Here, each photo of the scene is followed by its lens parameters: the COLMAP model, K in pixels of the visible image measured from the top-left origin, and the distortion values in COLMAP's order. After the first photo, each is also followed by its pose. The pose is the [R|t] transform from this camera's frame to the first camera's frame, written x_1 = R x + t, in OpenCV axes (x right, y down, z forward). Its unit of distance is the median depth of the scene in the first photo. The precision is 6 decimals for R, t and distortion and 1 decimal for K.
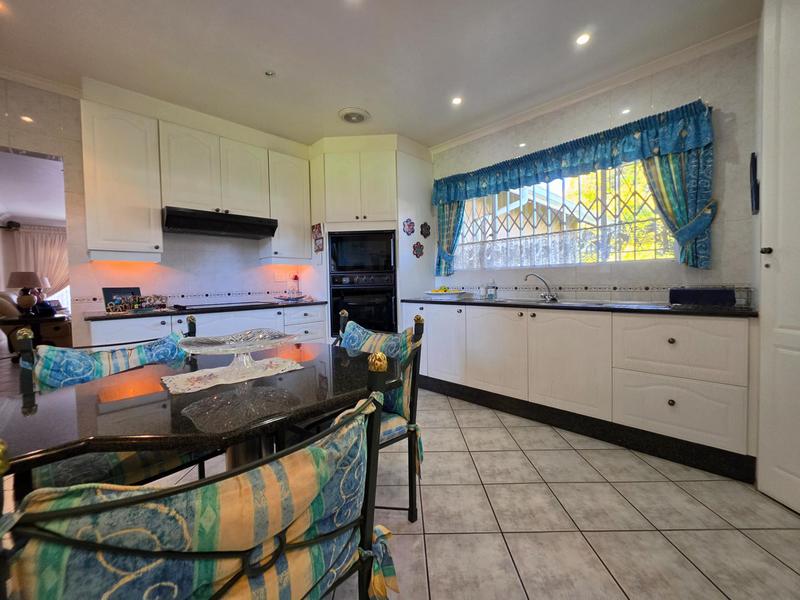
lens RADIAL K [[320.5, 0, 402.3], [0, 320.5, 295.3], [0, 0, 1]] dist [0.000125, -0.000020]
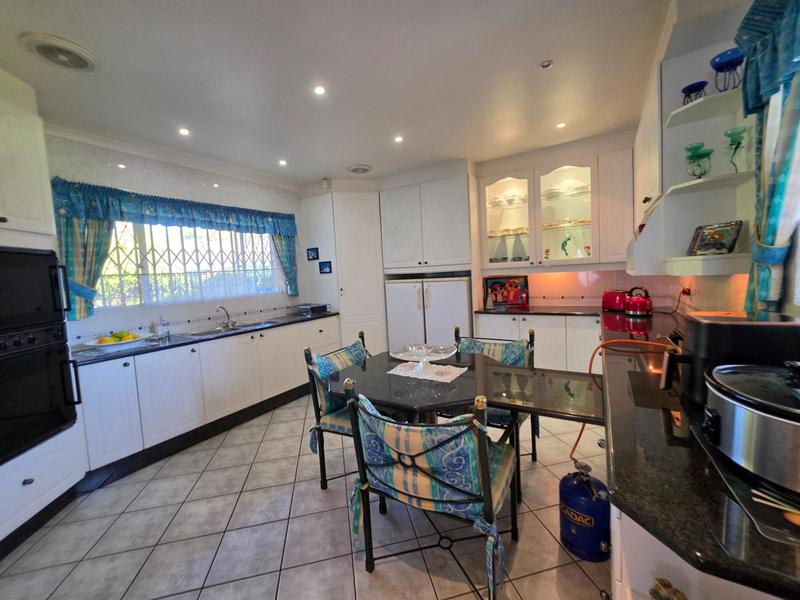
lens RADIAL K [[320.5, 0, 402.3], [0, 320.5, 295.3], [0, 0, 1]] dist [0.000125, -0.000020]
pose [[-0.216660, -0.028338, 0.975836, -0.900244], [0.106621, 0.992912, 0.052507, -0.096156], [-0.970407, 0.115421, -0.212103, 0.604585]]
